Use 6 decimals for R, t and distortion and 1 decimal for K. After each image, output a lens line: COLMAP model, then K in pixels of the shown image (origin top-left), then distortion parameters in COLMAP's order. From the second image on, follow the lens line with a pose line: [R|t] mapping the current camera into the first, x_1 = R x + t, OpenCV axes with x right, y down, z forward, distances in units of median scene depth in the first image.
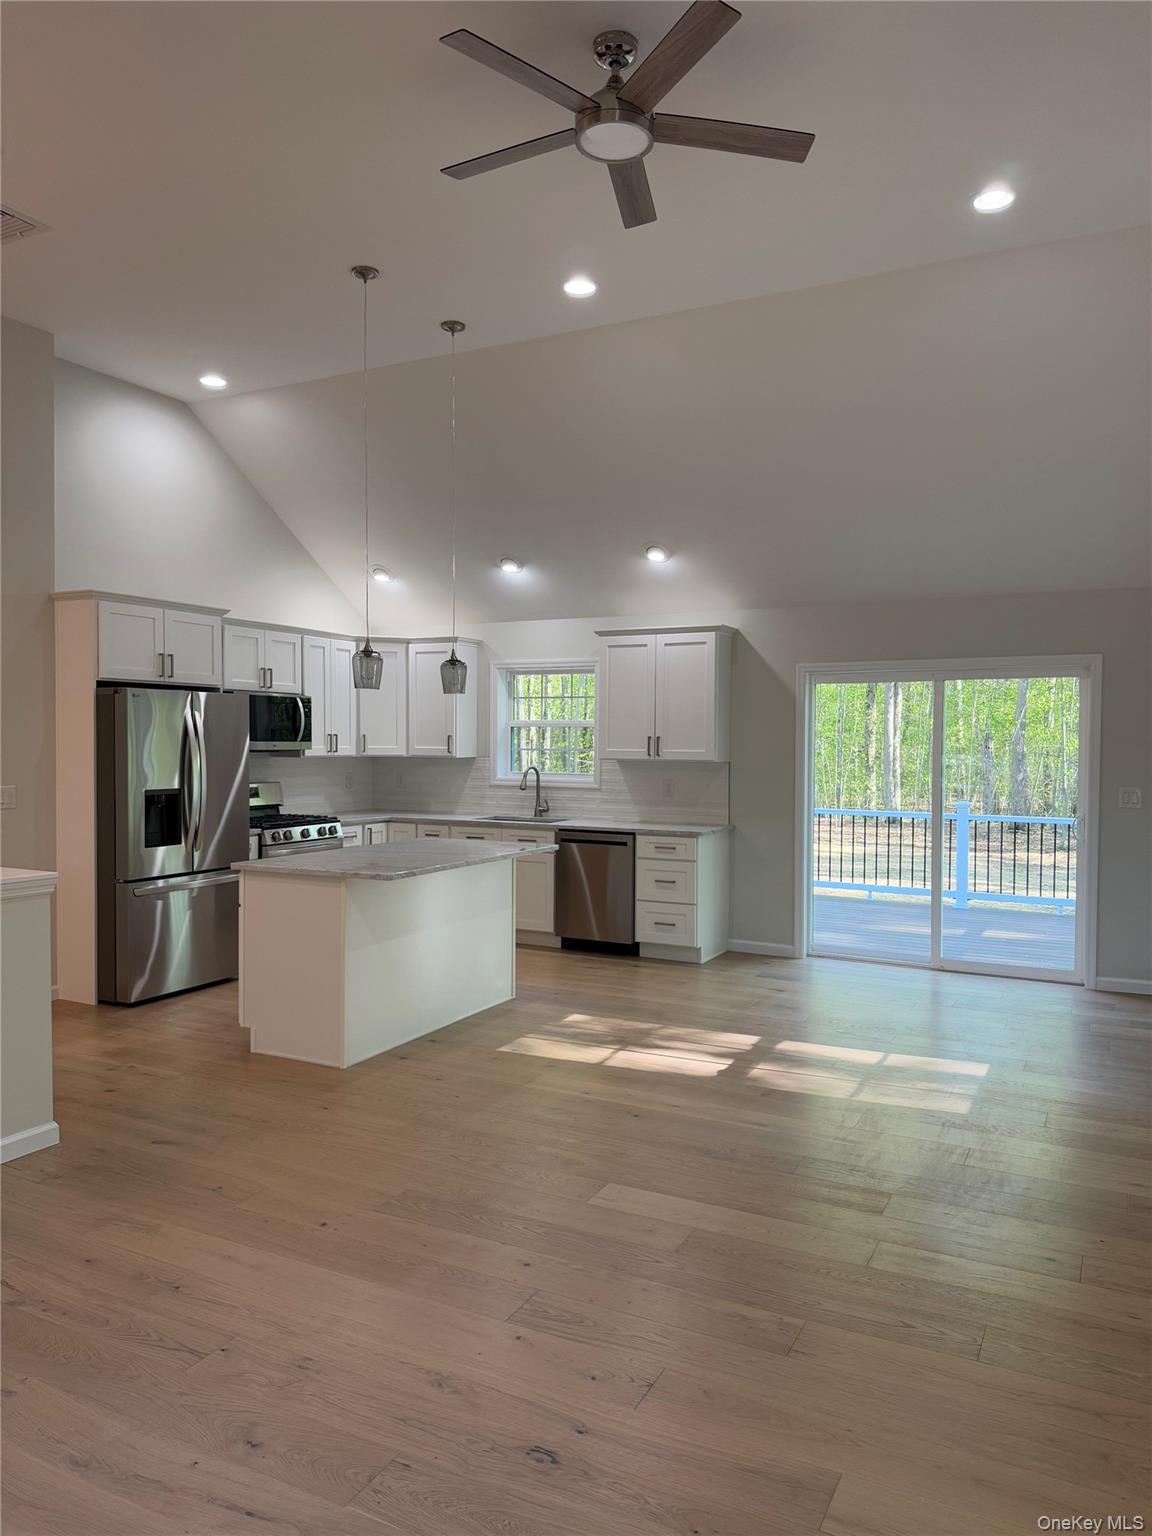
lens RADIAL K [[1068.5, 0, 576.0], [0, 1068.5, 768.0], [0, 0, 1]] dist [0.153462, -0.246857]
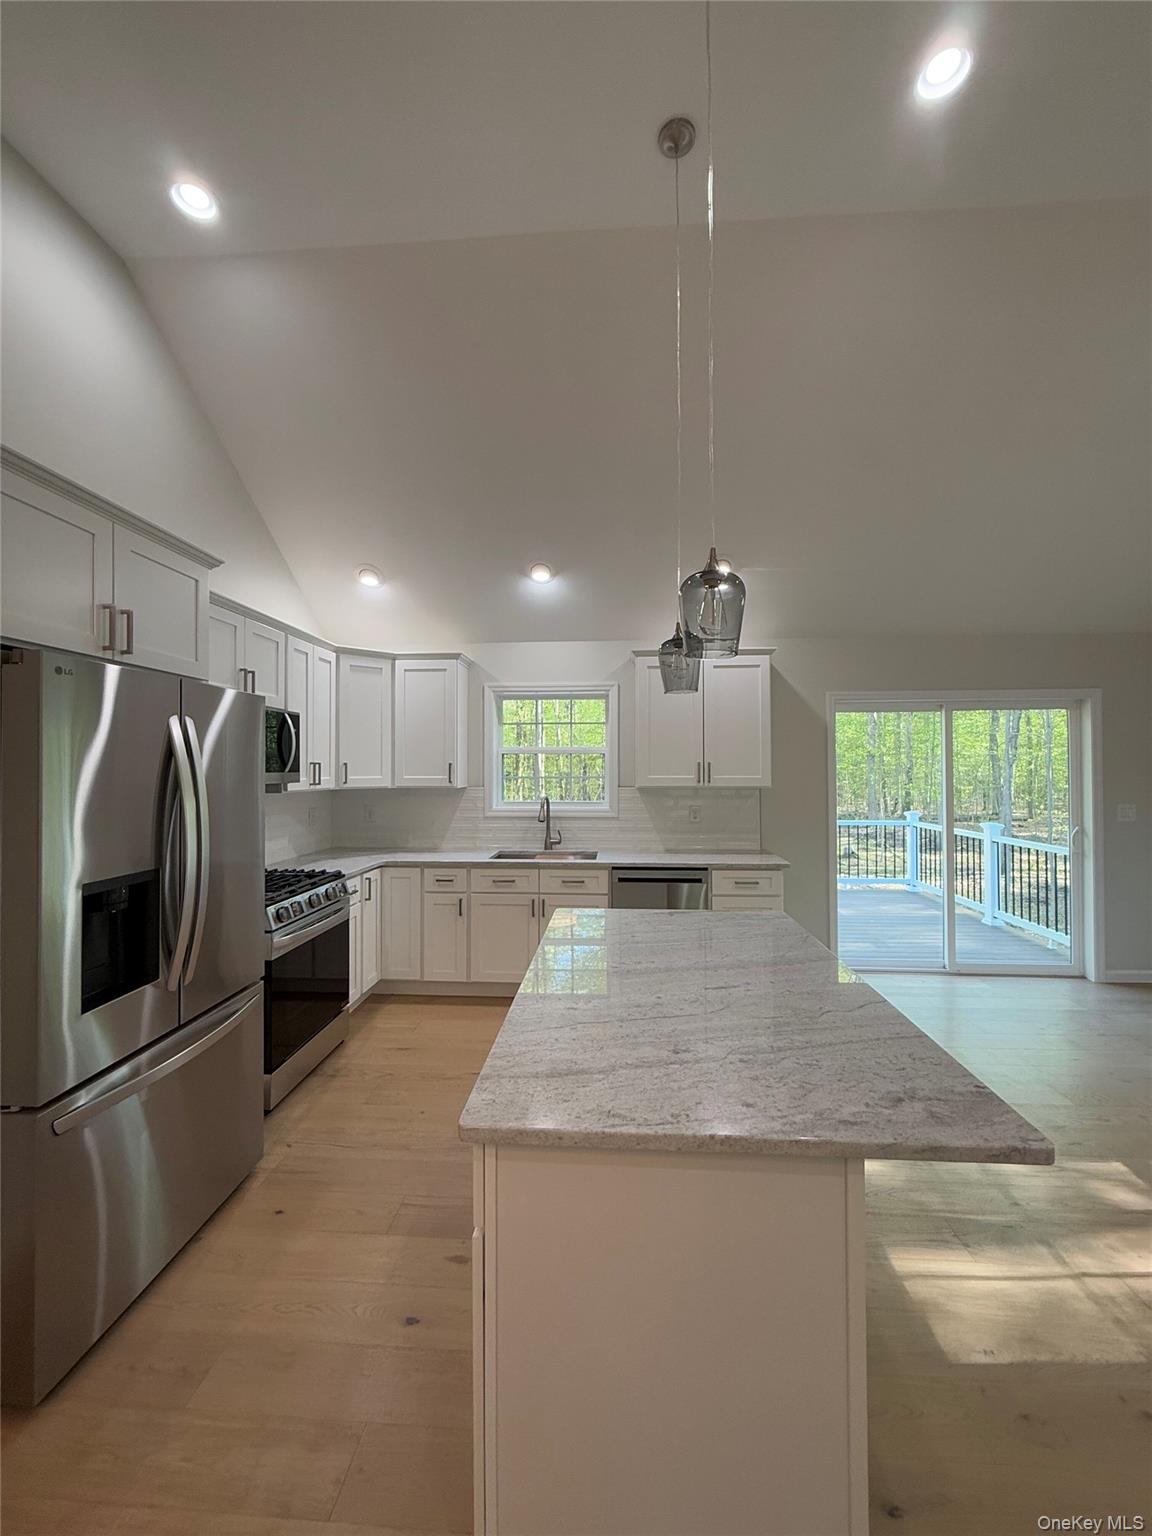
lens RADIAL K [[609.5, 0, 577.0], [0, 609.5, 759.8], [0, 0, 1]] dist [-0.000404, -0.000062]
pose [[0.916590, -0.003200, 0.399816, -0.244903], [0.019373, 0.999149, -0.036416, -0.014108], [-0.399359, 0.041124, 0.915872, 0.542988]]
